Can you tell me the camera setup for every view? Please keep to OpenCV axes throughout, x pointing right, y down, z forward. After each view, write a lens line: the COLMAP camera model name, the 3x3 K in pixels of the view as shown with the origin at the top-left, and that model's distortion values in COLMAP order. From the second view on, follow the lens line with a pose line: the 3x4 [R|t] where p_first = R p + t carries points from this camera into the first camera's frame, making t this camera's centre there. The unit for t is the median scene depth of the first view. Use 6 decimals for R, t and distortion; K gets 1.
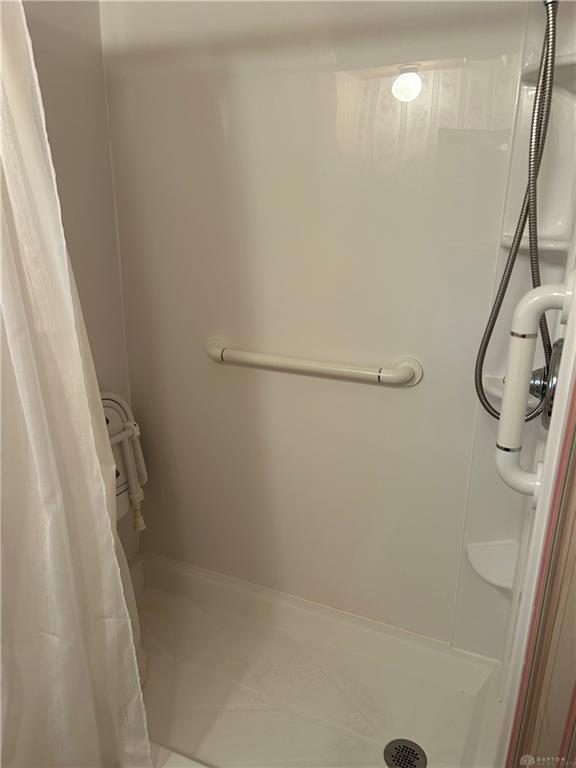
lens RADIAL K [[583.7, 0, 288.0], [0, 583.7, 384.0], [0, 0, 1]] dist [-0.000972, -0.002410]
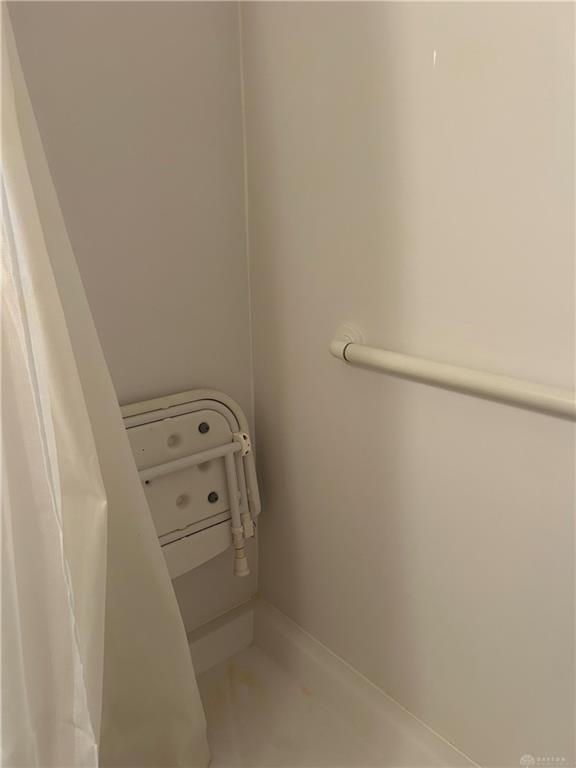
lens RADIAL K [[583.7, 0, 288.0], [0, 583.7, 384.0], [0, 0, 1]] dist [-0.000972, -0.002410]
pose [[0.910480, 0.108805, -0.398983, 0.081651], [-0.119321, 0.992854, -0.001535, -0.003817], [0.395965, 0.049005, 0.916957, 0.324758]]
